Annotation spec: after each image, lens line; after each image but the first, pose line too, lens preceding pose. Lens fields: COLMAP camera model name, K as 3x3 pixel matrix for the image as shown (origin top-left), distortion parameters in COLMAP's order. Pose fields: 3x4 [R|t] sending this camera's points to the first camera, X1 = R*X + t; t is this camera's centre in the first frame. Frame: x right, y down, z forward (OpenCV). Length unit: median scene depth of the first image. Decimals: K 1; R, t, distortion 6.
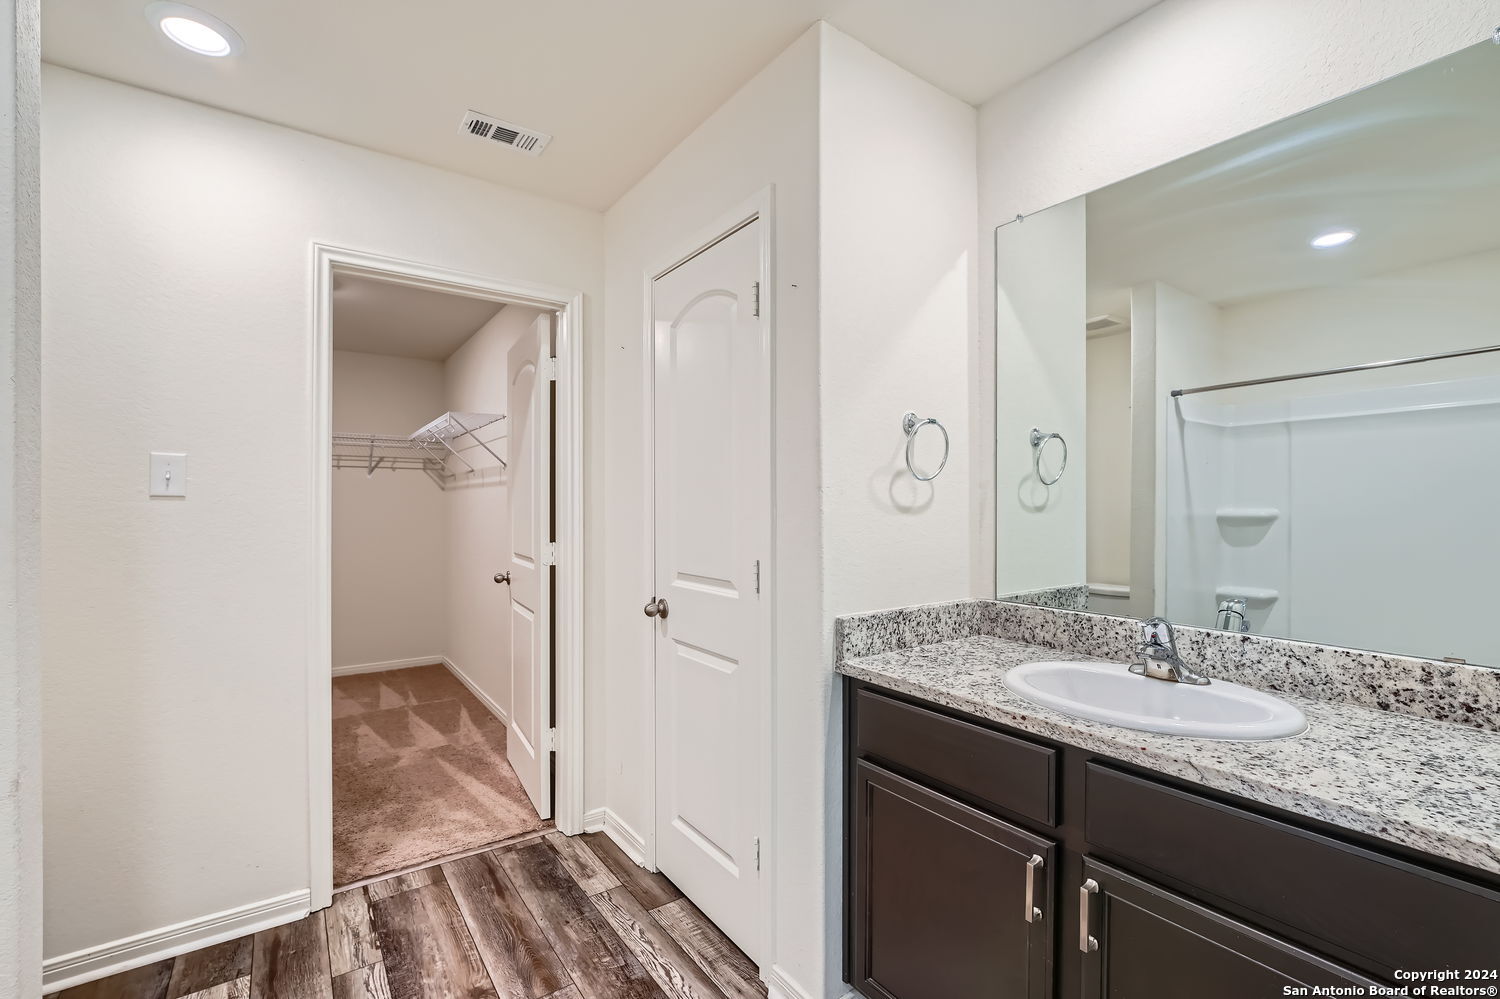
lens RADIAL K [[681.8, 0, 735.9], [0, 681.8, 502.4], [0, 0, 1]] dist [-0.007987, 0.001557]
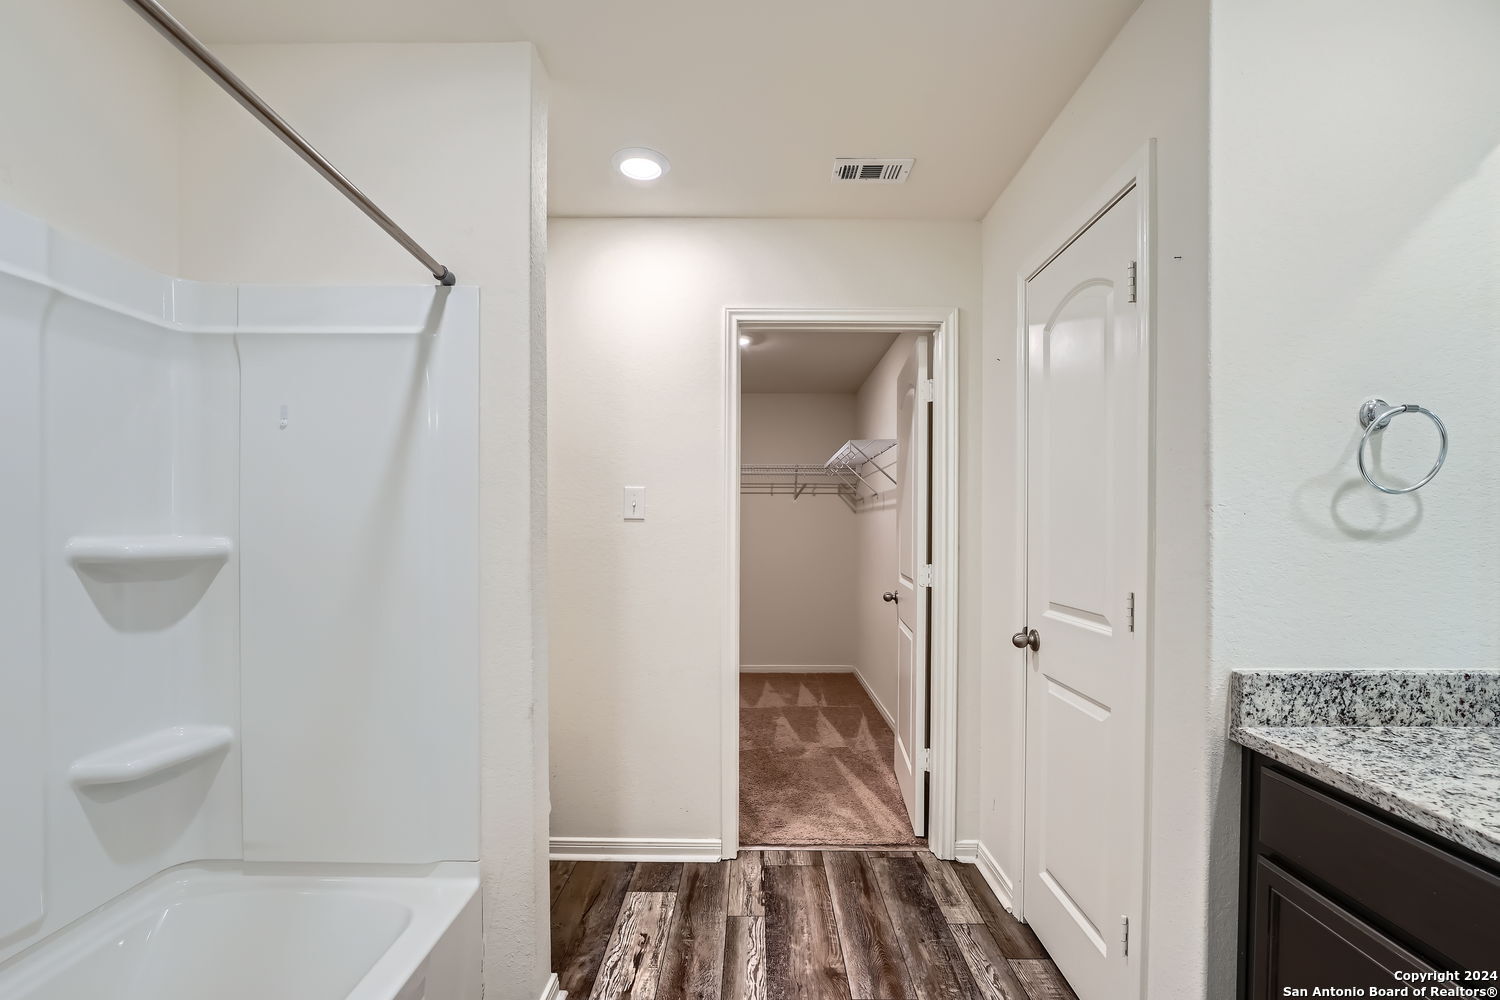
lens RADIAL K [[681.8, 0, 727.0], [0, 681.8, 534.4], [0, 0, 1]] dist [-0.007987, 0.001557]
pose [[0.809586, 0.010272, -0.586912, 0.103147], [-0.001923, 0.999888, 0.014848, 0.000955], [0.586998, -0.010892, 0.809515, 0.020391]]
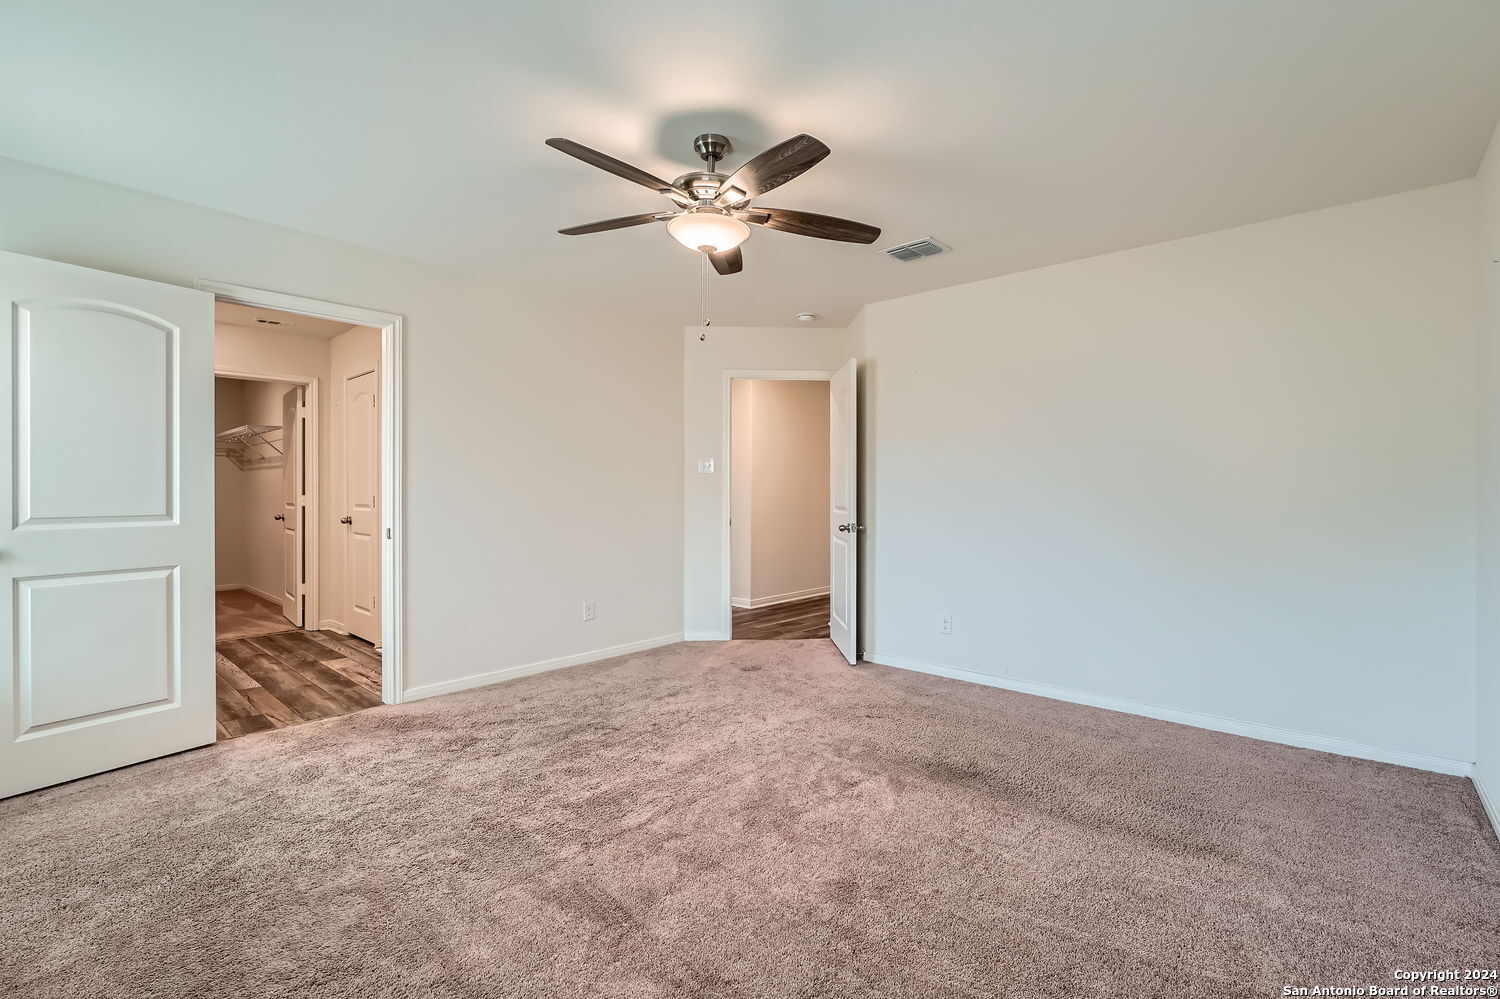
lens RADIAL K [[681.8, 0, 749.4], [0, 681.8, 486.2], [0, 0, 1]] dist [-0.007987, 0.001557]
pose [[0.971420, -0.000645, 0.237366, 0.743923], [0.000161, 0.999998, 0.002057, 0.035134], [-0.237367, -0.001960, 0.971418, -1.778301]]
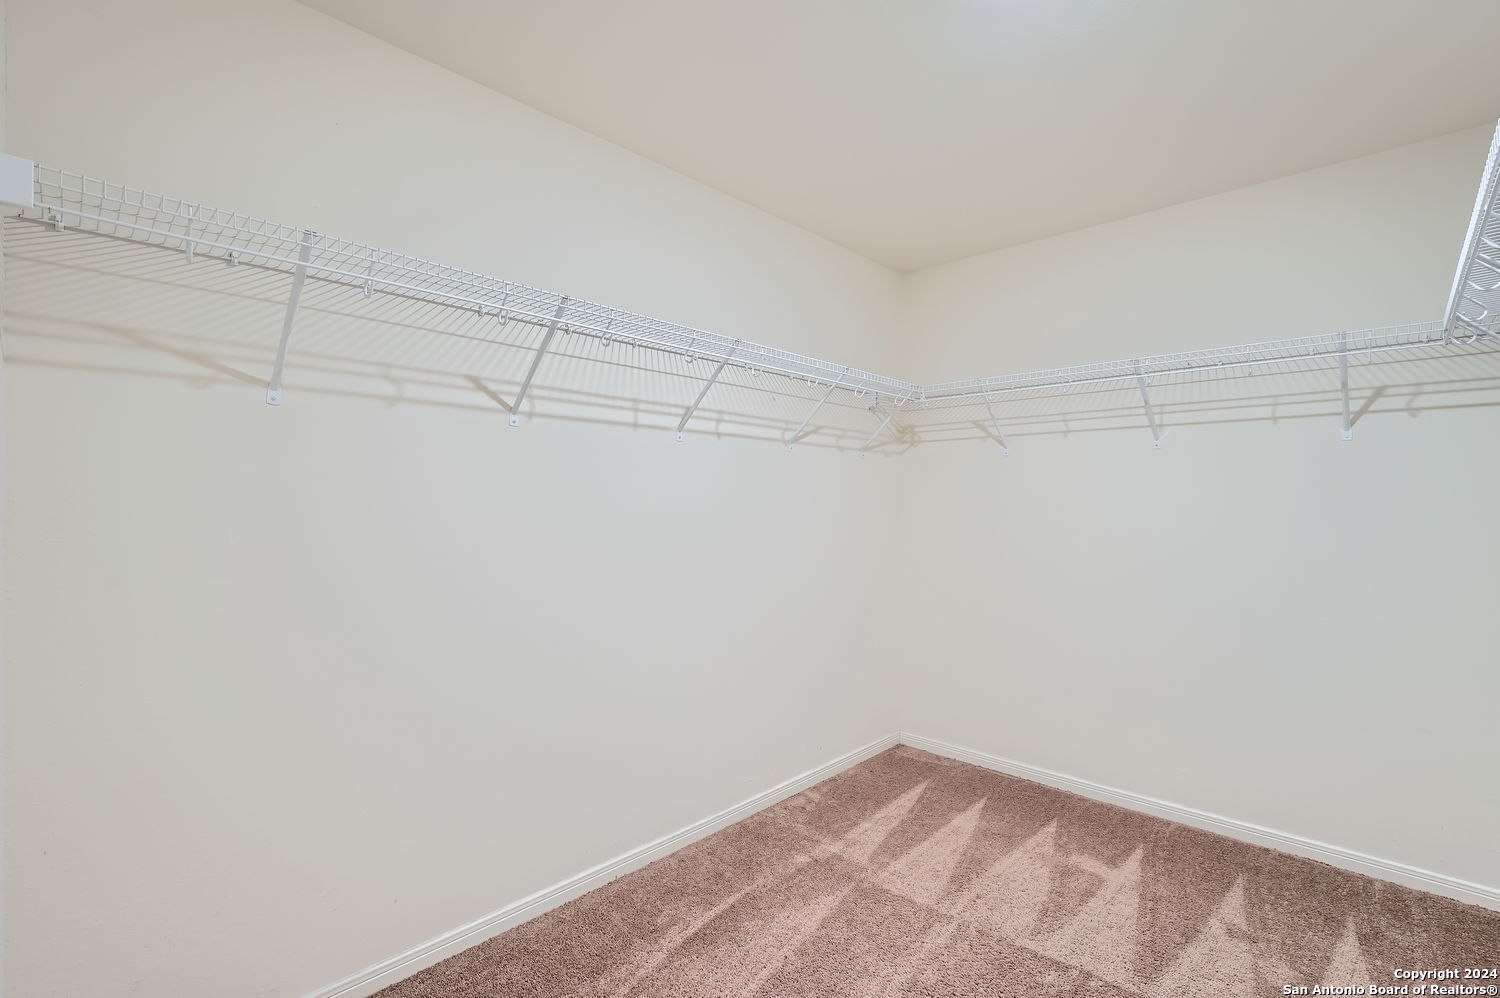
lens RADIAL K [[681.8, 0, 754.1], [0, 681.8, 497.8], [0, 0, 1]] dist [-0.007987, 0.001557]
pose [[0.204902, 0.006769, -0.978759, -0.457286], [0.015902, 0.999821, 0.010244, -0.017161], [0.978653, -0.017663, 0.204758, 1.338688]]
